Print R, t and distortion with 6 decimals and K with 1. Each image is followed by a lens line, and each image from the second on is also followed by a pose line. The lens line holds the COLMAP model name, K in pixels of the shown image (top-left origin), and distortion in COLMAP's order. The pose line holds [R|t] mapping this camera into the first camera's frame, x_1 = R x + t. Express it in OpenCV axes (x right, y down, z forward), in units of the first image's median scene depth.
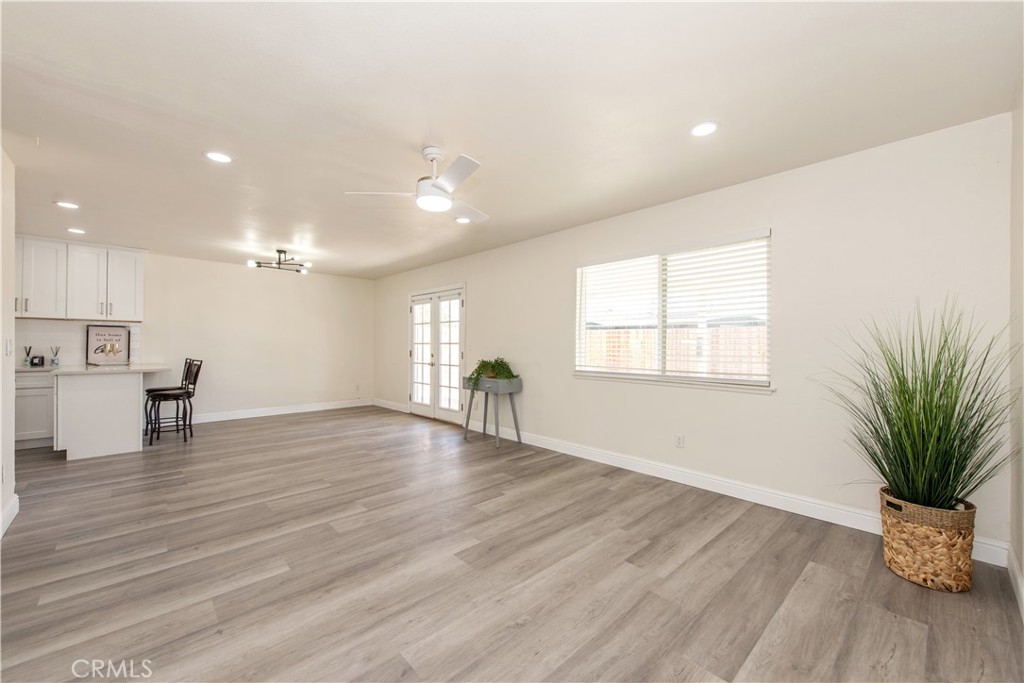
lens RADIAL K [[404.6, 0, 515.7], [0, 404.6, 342.6], [0, 0, 1]] dist [0.005491, -0.000658]
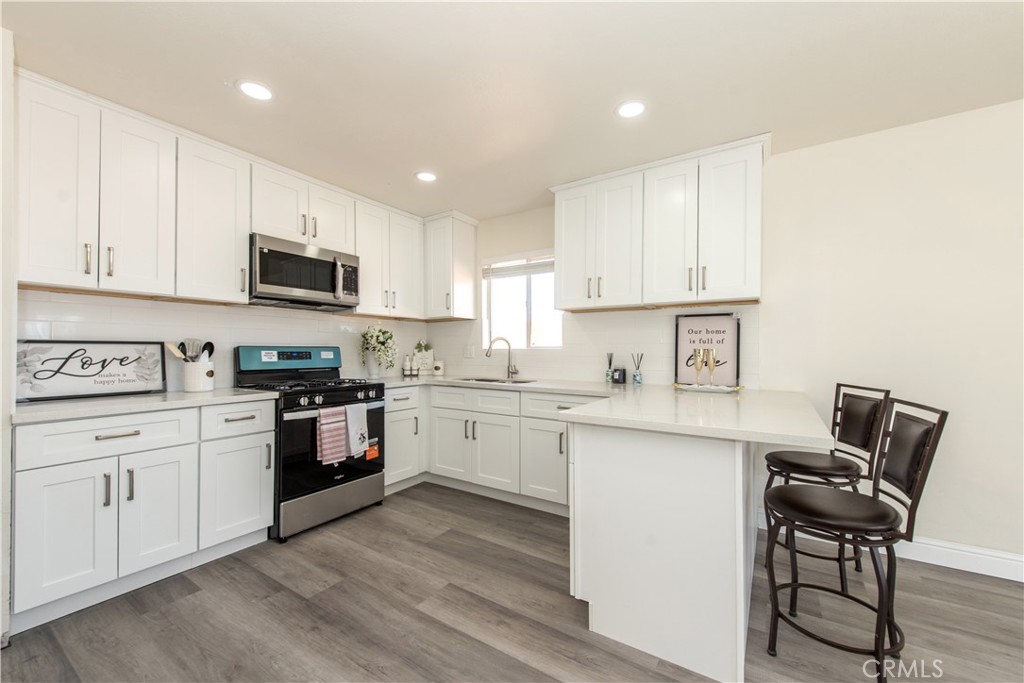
lens RADIAL K [[401.2, 0, 514.5], [0, 401.2, 350.3], [0, 0, 1]] dist [0.007934, -0.000304]
pose [[0.233779, -0.003049, -0.972285, -0.602954], [0.004544, 0.999988, -0.002043, 0.005710], [0.972279, -0.003941, 0.233790, 0.694727]]
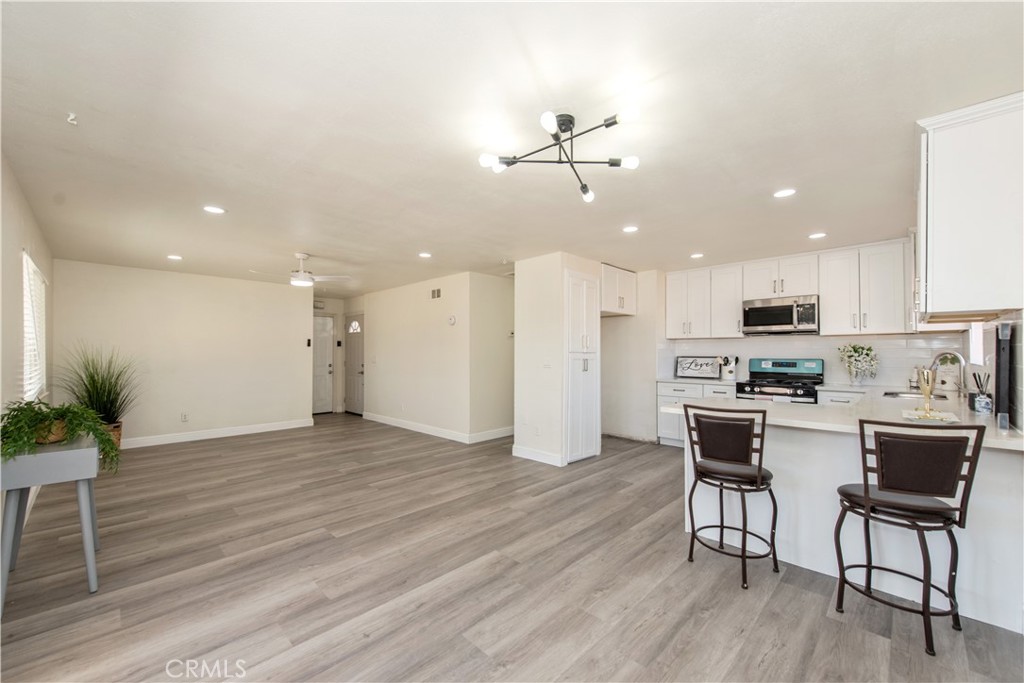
lens RADIAL K [[401.2, 0, 514.5], [0, 401.2, 350.3], [0, 0, 1]] dist [0.007934, -0.000304]
pose [[-0.999142, -0.001645, -0.041372, -0.566533], [-0.001264, 0.999957, -0.009240, -0.014346], [0.041385, -0.009179, -0.999101, 1.488946]]
